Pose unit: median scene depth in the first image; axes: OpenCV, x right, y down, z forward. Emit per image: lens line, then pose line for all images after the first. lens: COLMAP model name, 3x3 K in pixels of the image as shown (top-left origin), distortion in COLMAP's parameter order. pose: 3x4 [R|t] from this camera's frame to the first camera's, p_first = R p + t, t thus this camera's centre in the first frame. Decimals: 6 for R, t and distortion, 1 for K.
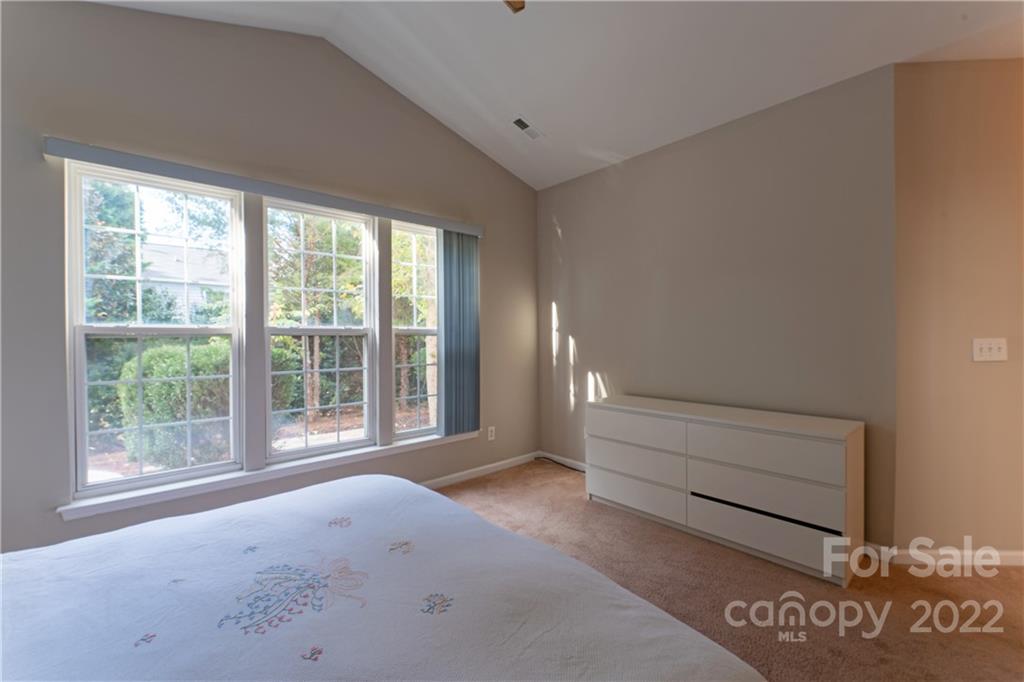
lens RADIAL K [[426.2, 0, 512.0], [0, 426.2, 341.0], [0, 0, 1]] dist [0.001775, 0.000276]
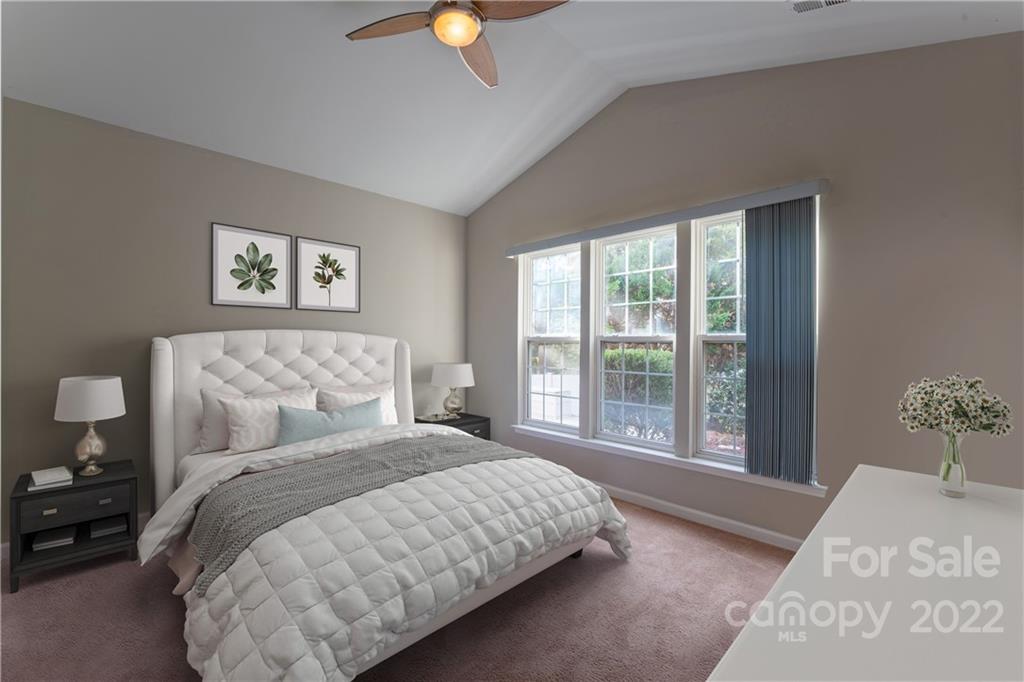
lens RADIAL K [[426.2, 0, 512.0], [0, 426.2, 341.0], [0, 0, 1]] dist [0.001775, 0.000276]
pose [[0.055268, 0.003232, -0.998466, 0.641724], [-0.018596, 0.999825, 0.002207, -0.012371], [0.998298, 0.018446, 0.055318, 0.560837]]
